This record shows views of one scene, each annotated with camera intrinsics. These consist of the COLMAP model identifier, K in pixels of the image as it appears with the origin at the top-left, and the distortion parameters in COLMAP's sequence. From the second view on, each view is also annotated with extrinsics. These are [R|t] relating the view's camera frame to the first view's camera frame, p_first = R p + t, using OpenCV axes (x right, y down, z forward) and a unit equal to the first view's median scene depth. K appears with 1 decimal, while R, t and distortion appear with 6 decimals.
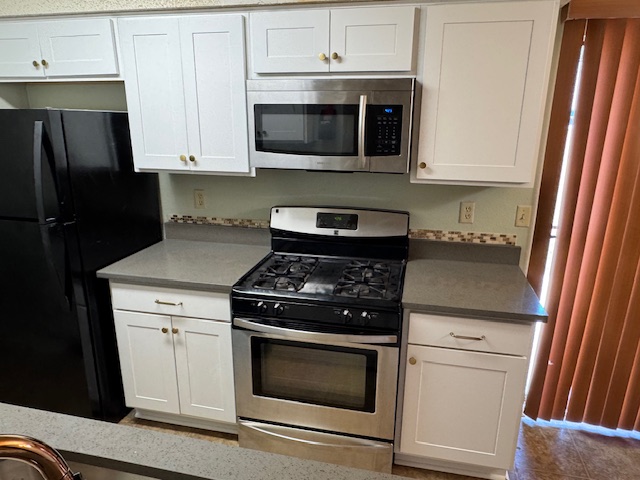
lens RADIAL K [[410.3, 0, 328.2], [0, 410.3, 236.2], [0, 0, 1]] dist [0.002408, -0.000029]
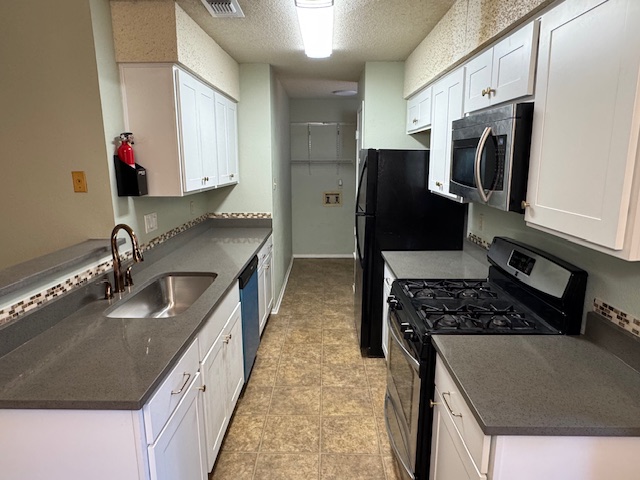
lens RADIAL K [[410.3, 0, 328.2], [0, 410.3, 236.2], [0, 0, 1]] dist [0.002408, -0.000029]
pose [[0.213918, 0.174091, -0.961214, 0.856097], [-0.246648, 0.961735, 0.119294, -0.102381], [0.945200, 0.211562, 0.248671, 0.398455]]
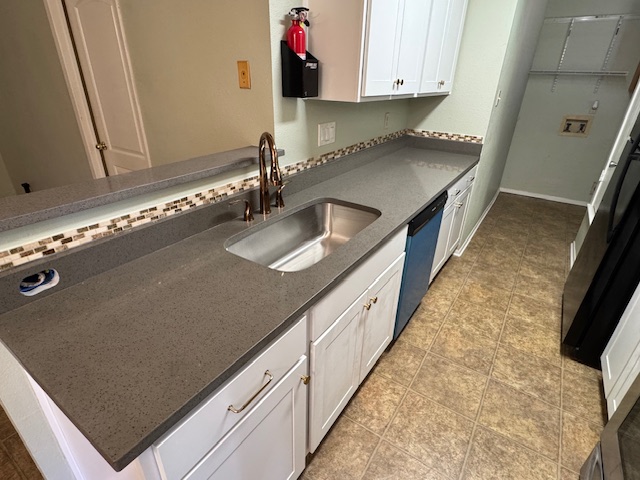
lens RADIAL K [[342.9, 0, 316.0], [0, 342.9, 238.9], [0, 0, 1]] dist [-0.001820, -0.000545]
pose [[-0.374569, 0.387956, -0.842133, 0.391648], [-0.261534, 0.827167, 0.497389, -0.069837], [0.889549, 0.406553, -0.208367, 0.465773]]
